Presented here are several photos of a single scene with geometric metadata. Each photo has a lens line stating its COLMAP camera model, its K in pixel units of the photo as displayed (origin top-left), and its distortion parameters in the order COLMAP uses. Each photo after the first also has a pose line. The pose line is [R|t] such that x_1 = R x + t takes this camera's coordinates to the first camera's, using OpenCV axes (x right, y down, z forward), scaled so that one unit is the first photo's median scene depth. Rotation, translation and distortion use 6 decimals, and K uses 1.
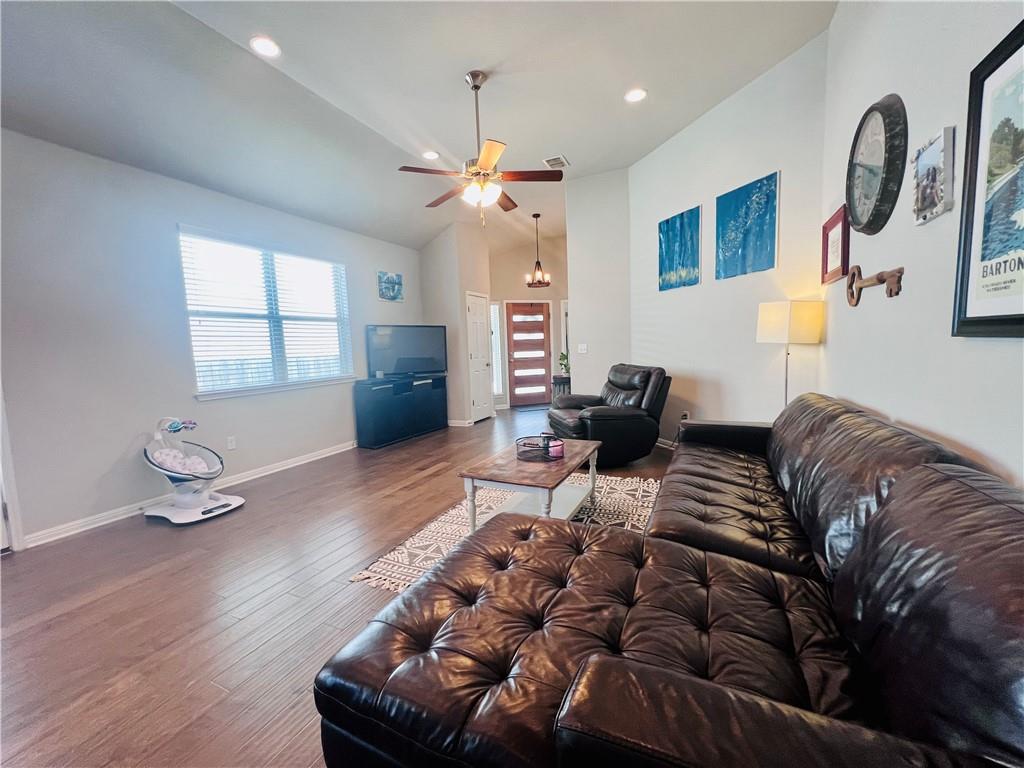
lens RADIAL K [[409.7, 0, 508.8], [0, 409.7, 383.3], [0, 0, 1]] dist [-0.003170, 0.000723]
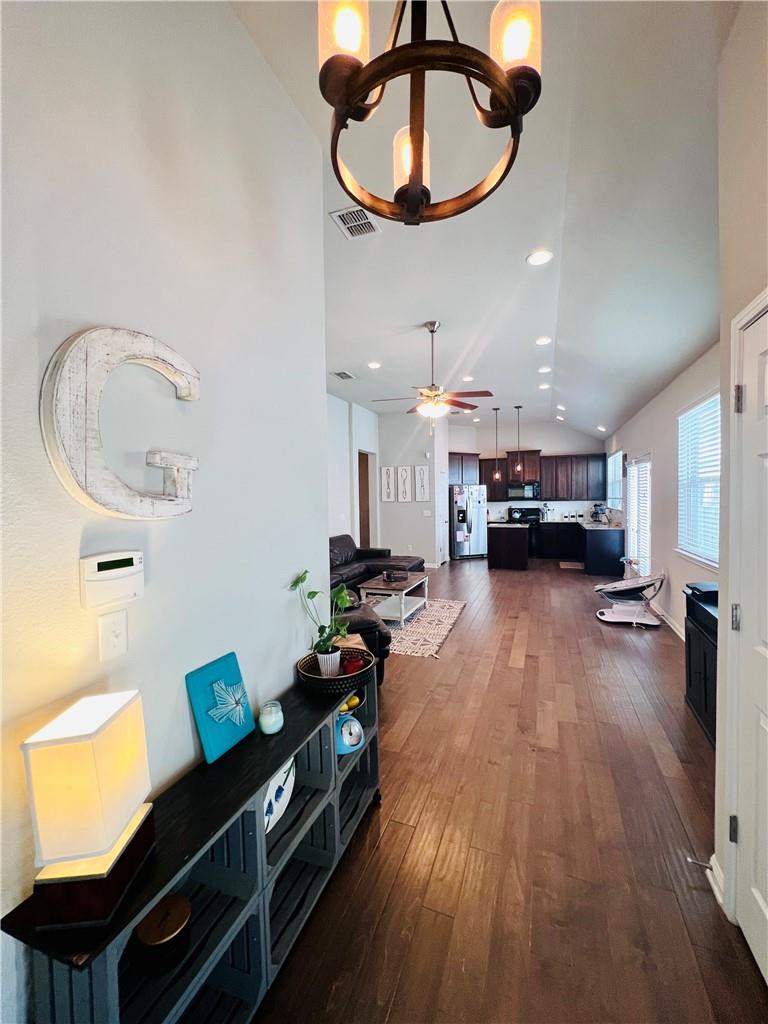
lens RADIAL K [[409.7, 0, 385.6], [0, 409.7, 509.8], [0, 0, 1]] dist [-0.003170, 0.000723]
pose [[-0.995255, 0.056961, -0.078887, 0.195567], [0.046992, 0.991303, 0.122921, -0.288762], [0.085203, 0.118630, -0.989276, 2.188463]]
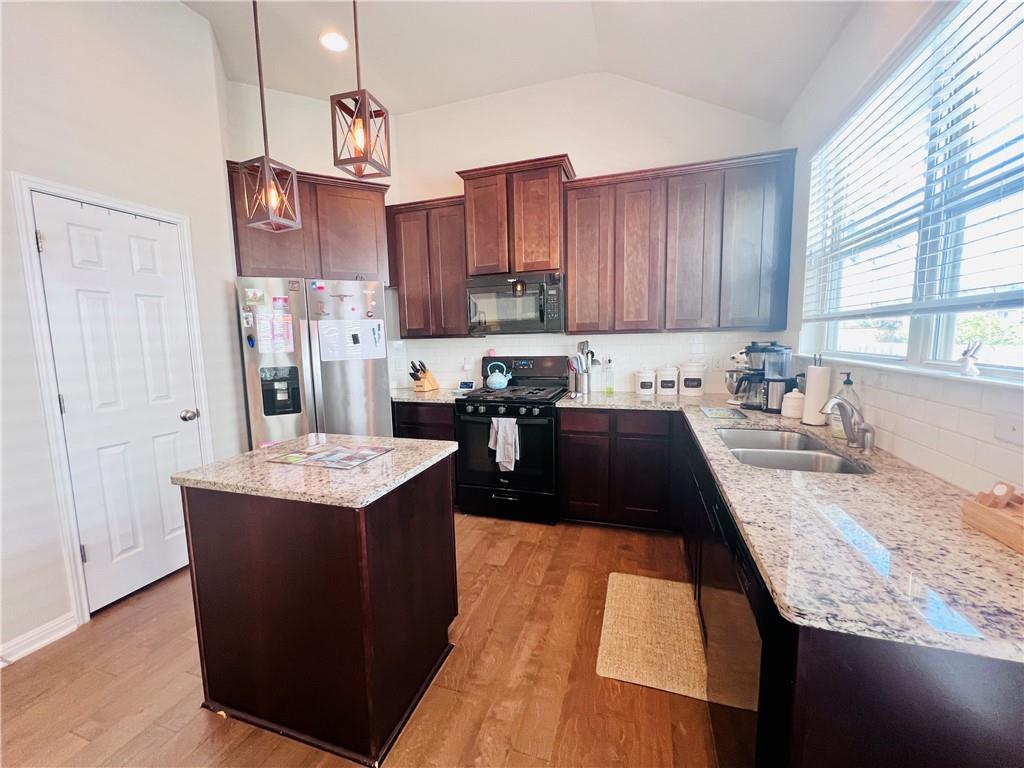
lens RADIAL K [[409.7, 0, 509.1], [0, 409.7, 378.3], [0, 0, 1]] dist [-0.003170, 0.000723]
pose [[-0.989917, 0.068787, -0.123822, -0.868259], [0.044199, 0.980524, 0.191361, -0.029361], [0.134573, 0.183958, -0.973678, 0.311805]]
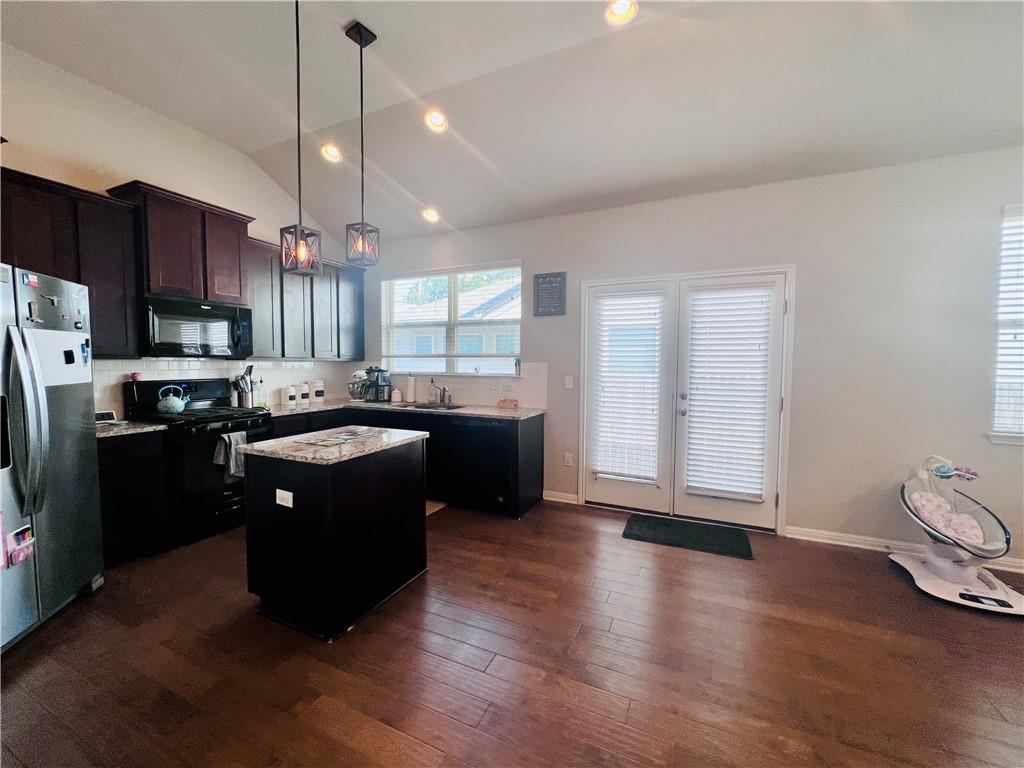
lens RADIAL K [[409.7, 0, 509.5], [0, 409.7, 384.1], [0, 0, 1]] dist [-0.003170, 0.000723]
pose [[0.011601, 0.086844, -0.996154, -0.043225], [-0.098167, 0.991508, 0.085296, -0.040852], [0.995102, 0.096800, 0.020027, 0.111501]]
